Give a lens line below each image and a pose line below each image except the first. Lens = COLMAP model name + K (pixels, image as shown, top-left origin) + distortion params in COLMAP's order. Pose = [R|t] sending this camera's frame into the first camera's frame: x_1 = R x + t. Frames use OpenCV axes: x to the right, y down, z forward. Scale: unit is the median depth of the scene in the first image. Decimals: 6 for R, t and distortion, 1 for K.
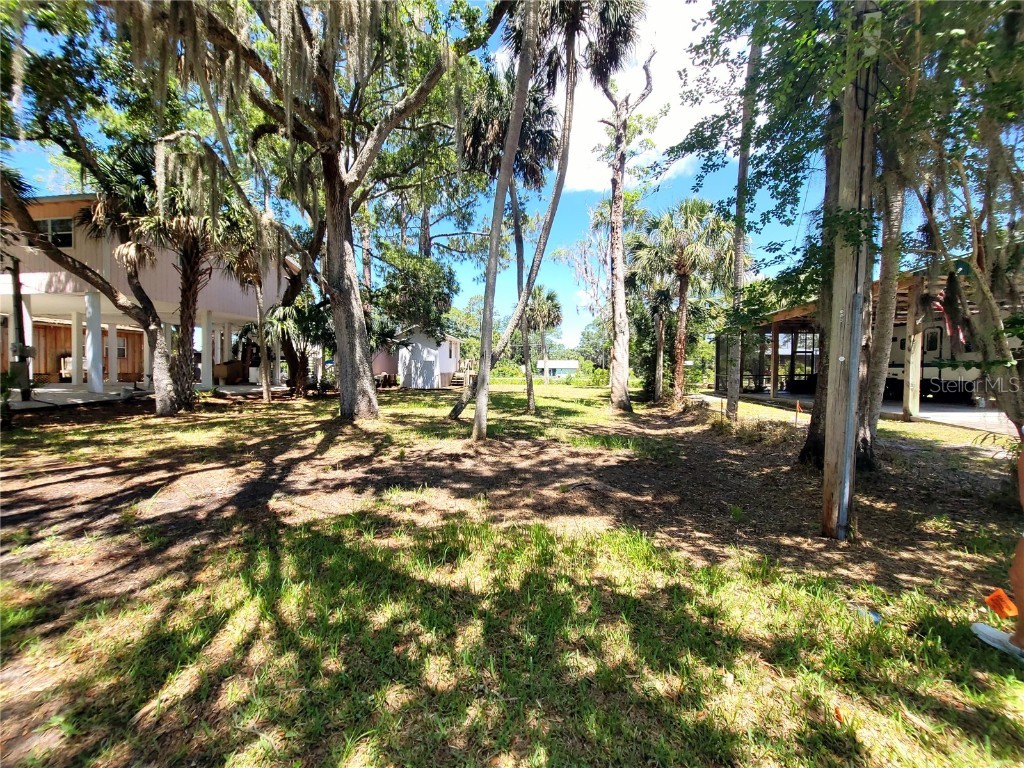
lens RADIAL K [[412.9, 0, 513.8], [0, 412.9, 385.1], [0, 0, 1]] dist [-0.003296, 0.000066]
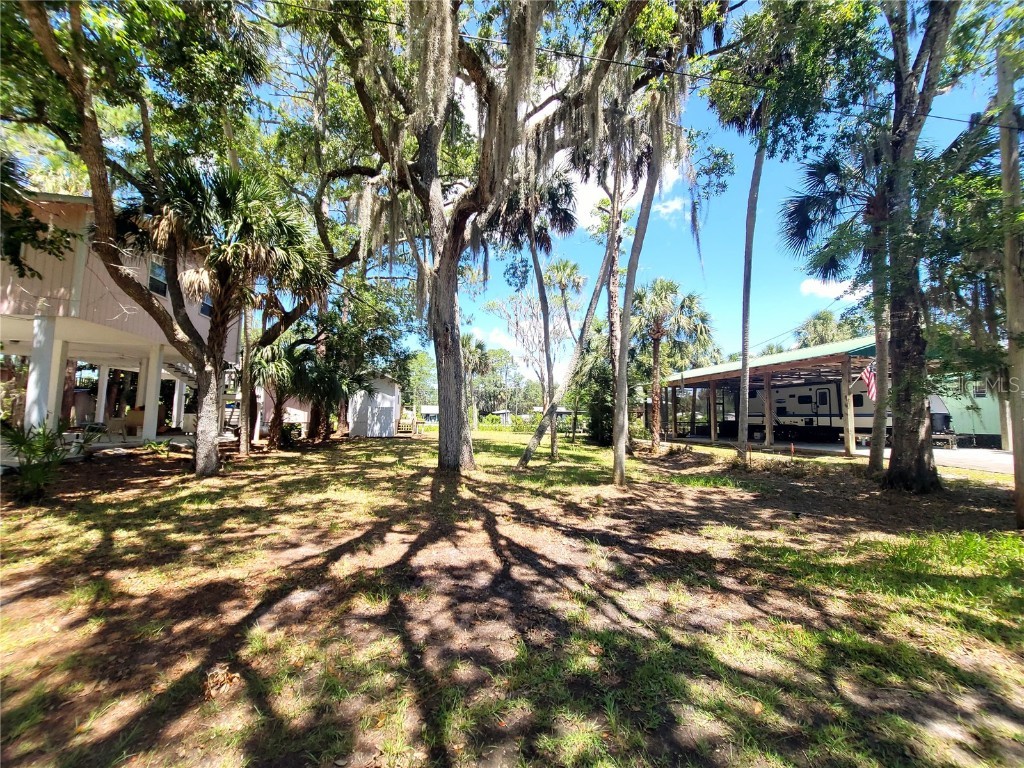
lens RADIAL K [[412.9, 0, 513.6], [0, 412.9, 382.1], [0, 0, 1]] dist [-0.003296, 0.000066]
pose [[0.945947, 0.030610, 0.322875, -0.515087], [0.006665, 0.993491, -0.113715, -0.011660], [-0.324254, 0.109720, 0.939585, 0.015219]]
